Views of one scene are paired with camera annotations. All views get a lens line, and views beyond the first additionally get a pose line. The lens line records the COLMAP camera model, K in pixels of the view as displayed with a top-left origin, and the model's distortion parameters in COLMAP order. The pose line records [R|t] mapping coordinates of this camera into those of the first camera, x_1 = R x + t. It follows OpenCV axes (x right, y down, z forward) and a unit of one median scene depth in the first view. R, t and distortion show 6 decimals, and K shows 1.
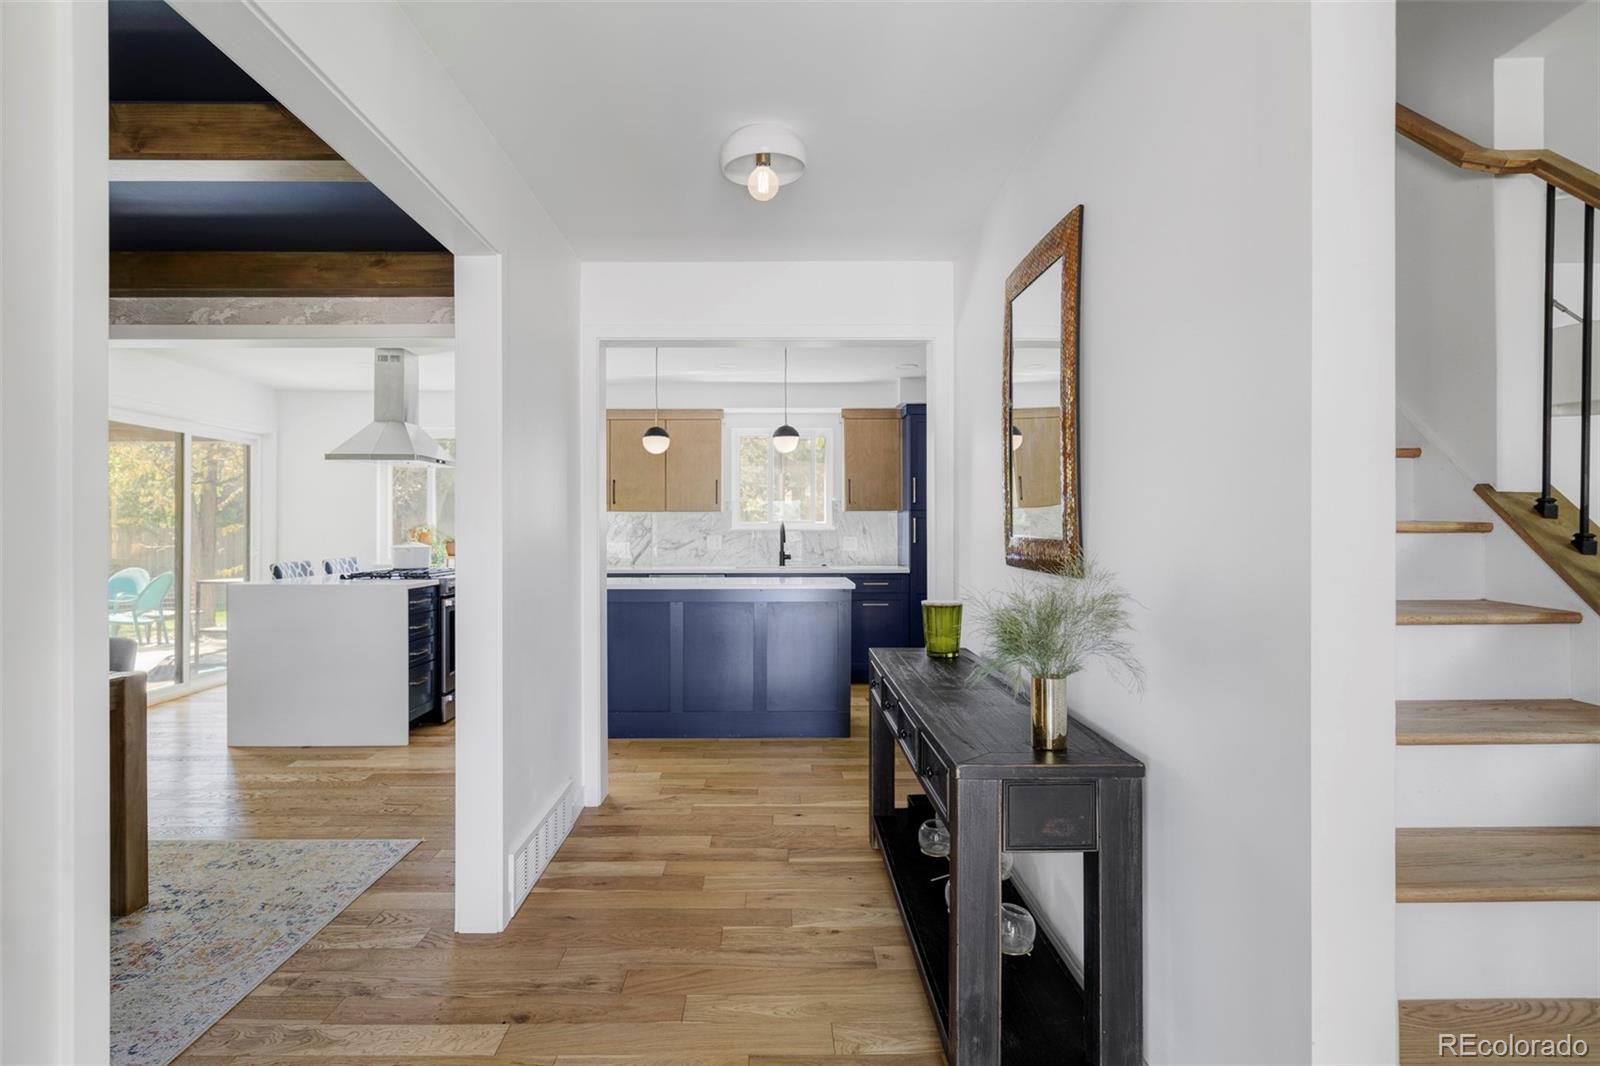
lens RADIAL K [[854.4, 0, 800.0], [0, 854.4, 533.0], [0, 0, 1]] dist [0.000742, 0.000830]
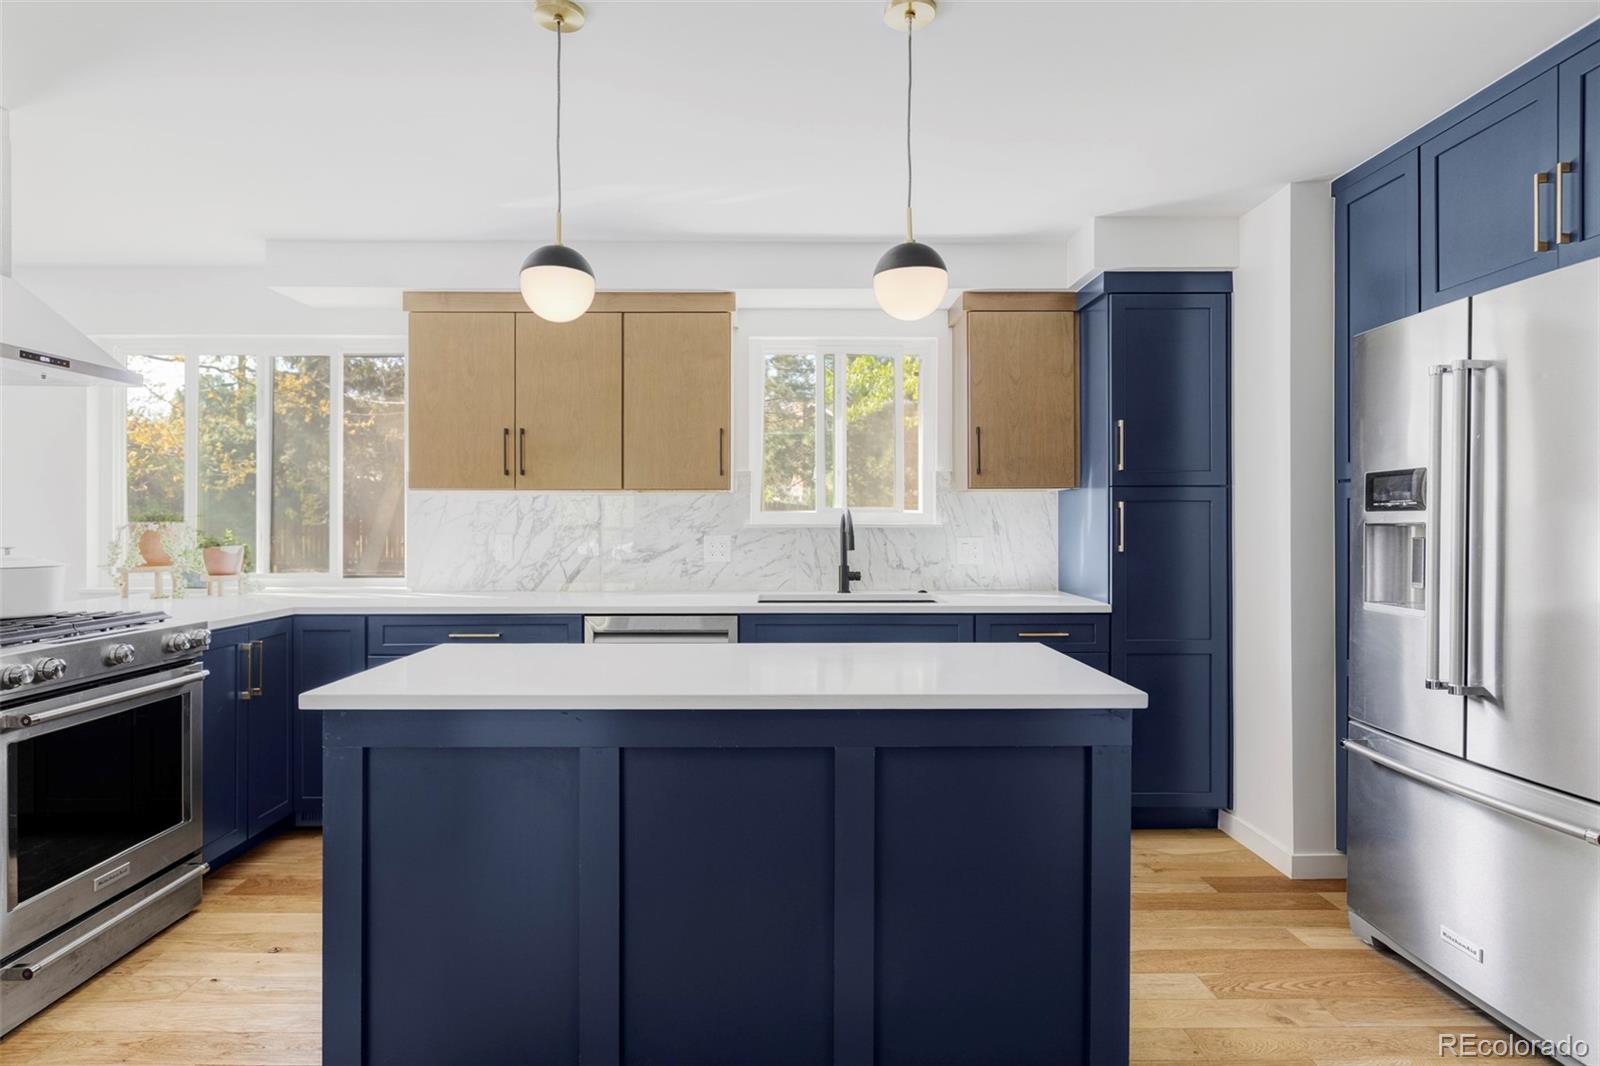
lens RADIAL K [[854.4, 0, 800.0], [0, 854.4, 533.0], [0, 0, 1]] dist [0.000742, 0.000830]
pose [[0.999986, 0.000954, -0.005242, -0.045725], [-0.000920, 0.999978, 0.006533, -0.002395], [0.005248, -0.006528, 0.999965, 0.466153]]
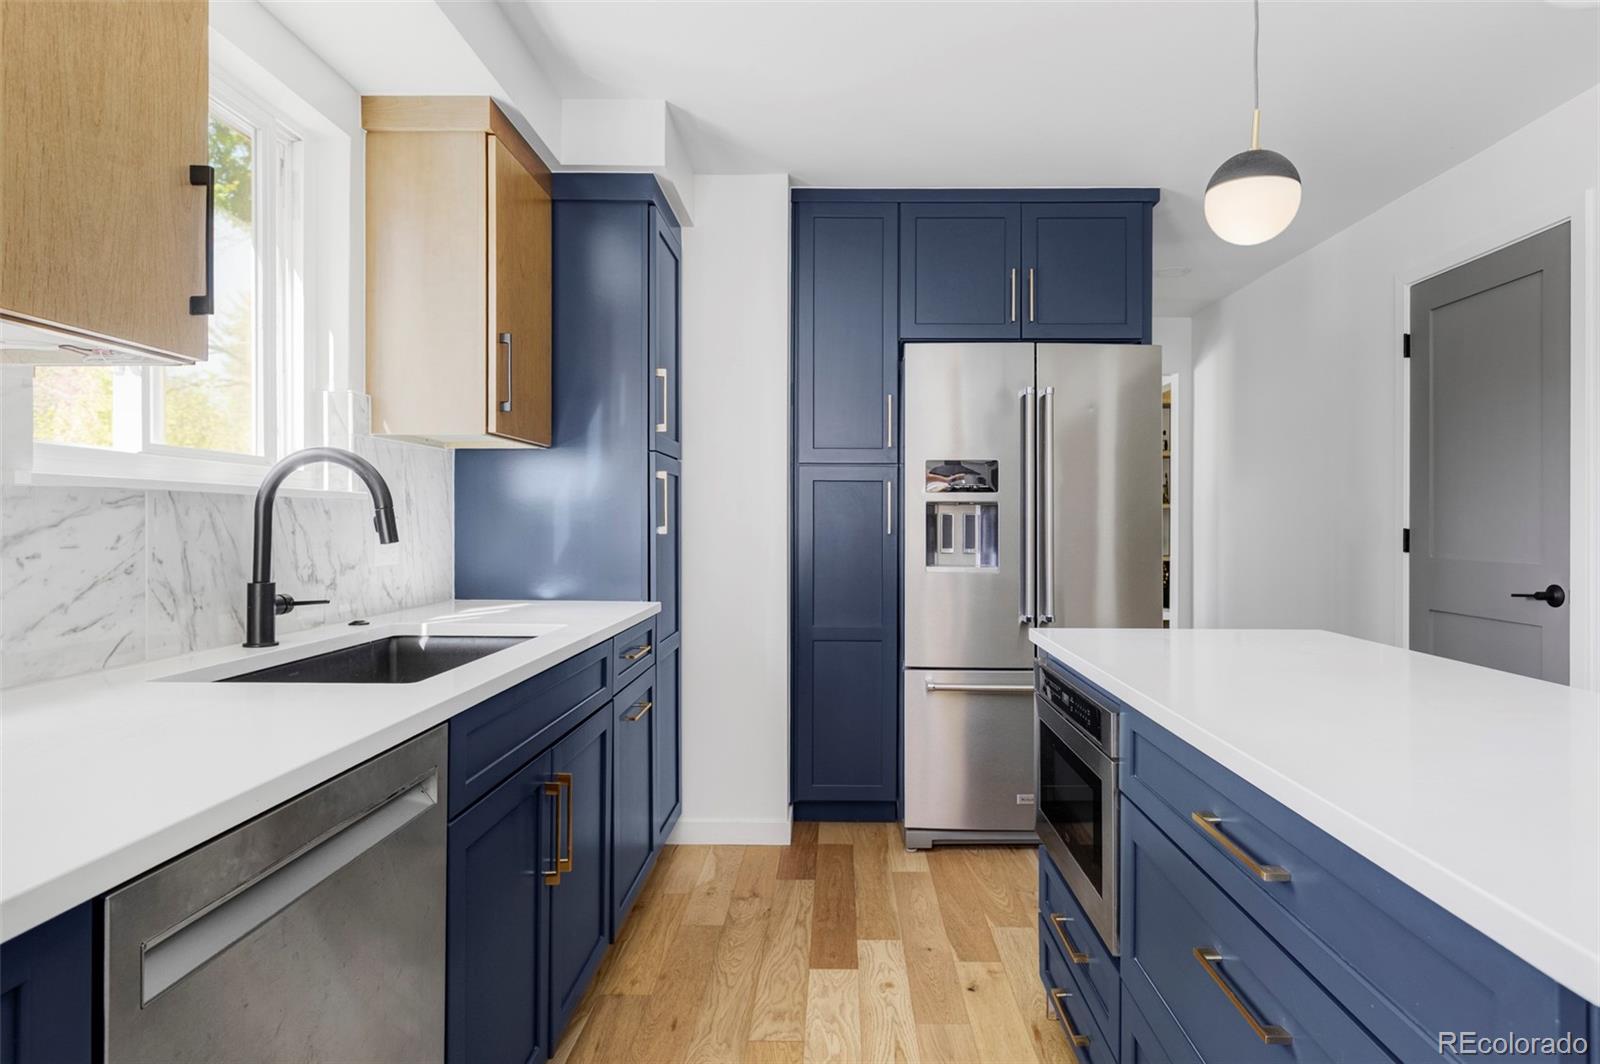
lens RADIAL K [[893.5, 0, 820.9], [0, 893.5, 523.8], [0, 0, 1]] dist [0.017907, 0.000713]
pose [[0.047784, 0.000391, 0.998858, -0.255870], [0.004595, 0.999989, -0.000611, 0.006514], [-0.998847, 0.004619, 0.047782, 0.838087]]
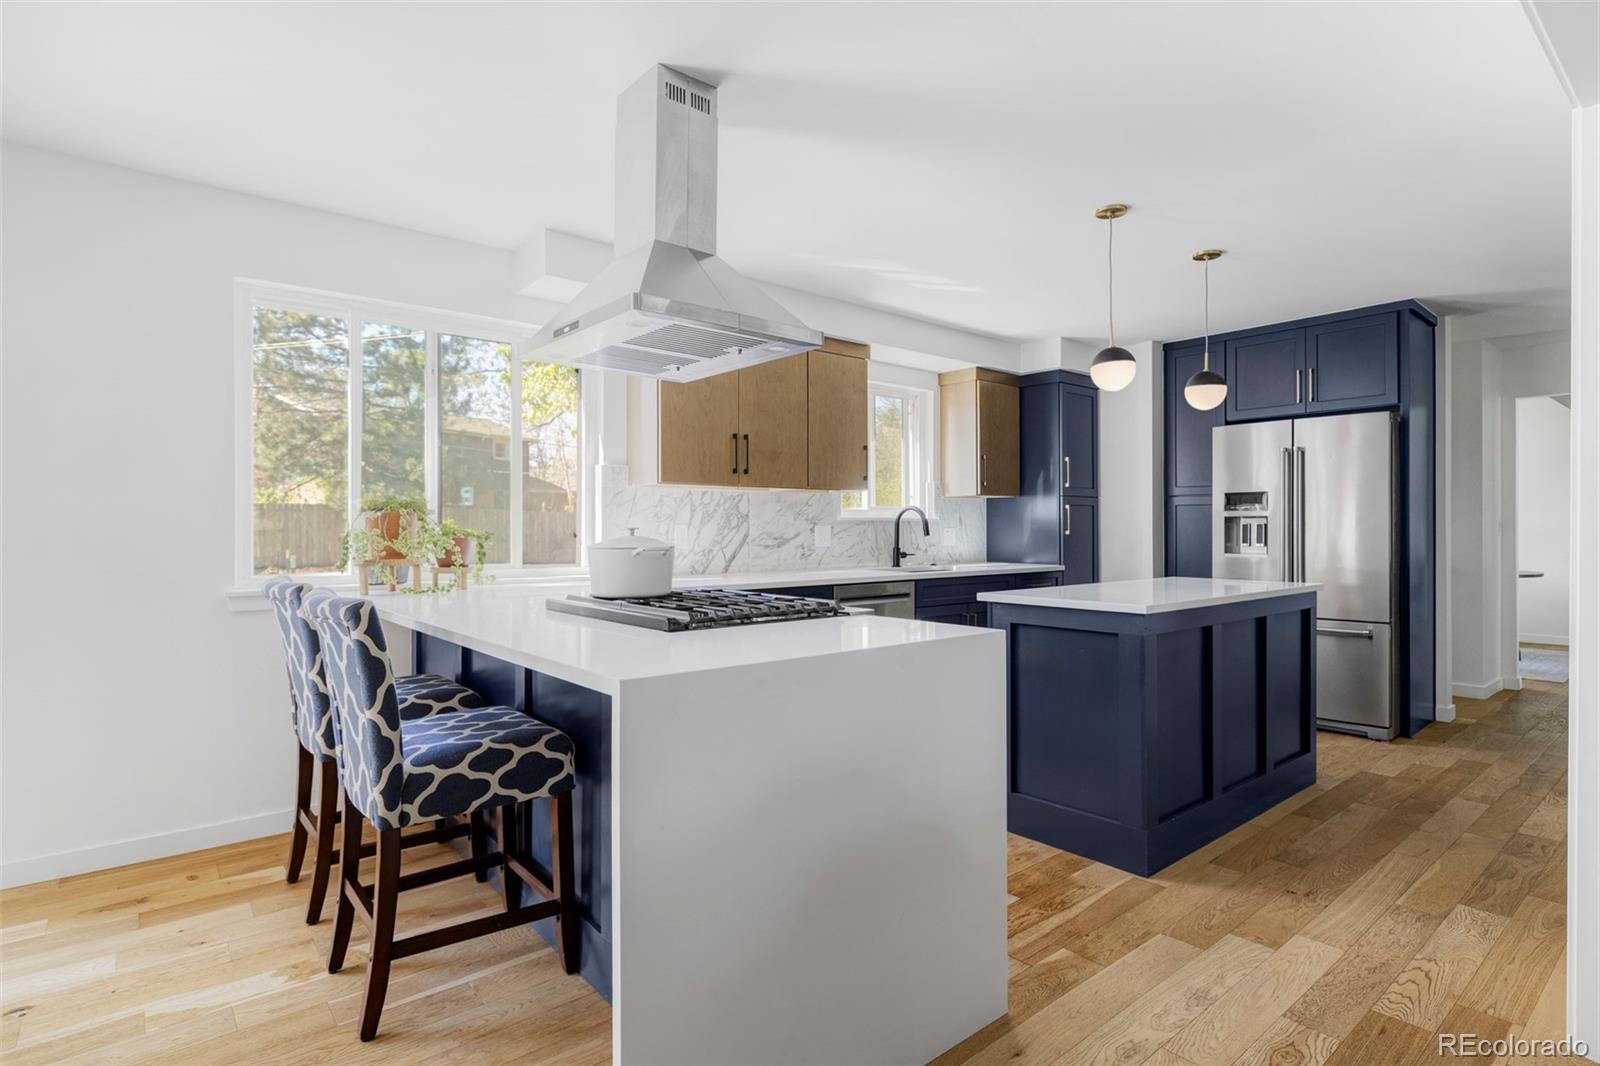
lens RADIAL K [[804.7, 0, 800.0], [0, 804.7, 533.0], [0, 0, 1]] dist [-0.001648, 0.001008]
pose [[0.779026, -0.002960, 0.626984, -0.528473], [0.003433, 0.999994, 0.000456, 0.008055], [-0.626982, 0.001797, 0.779032, 0.504359]]
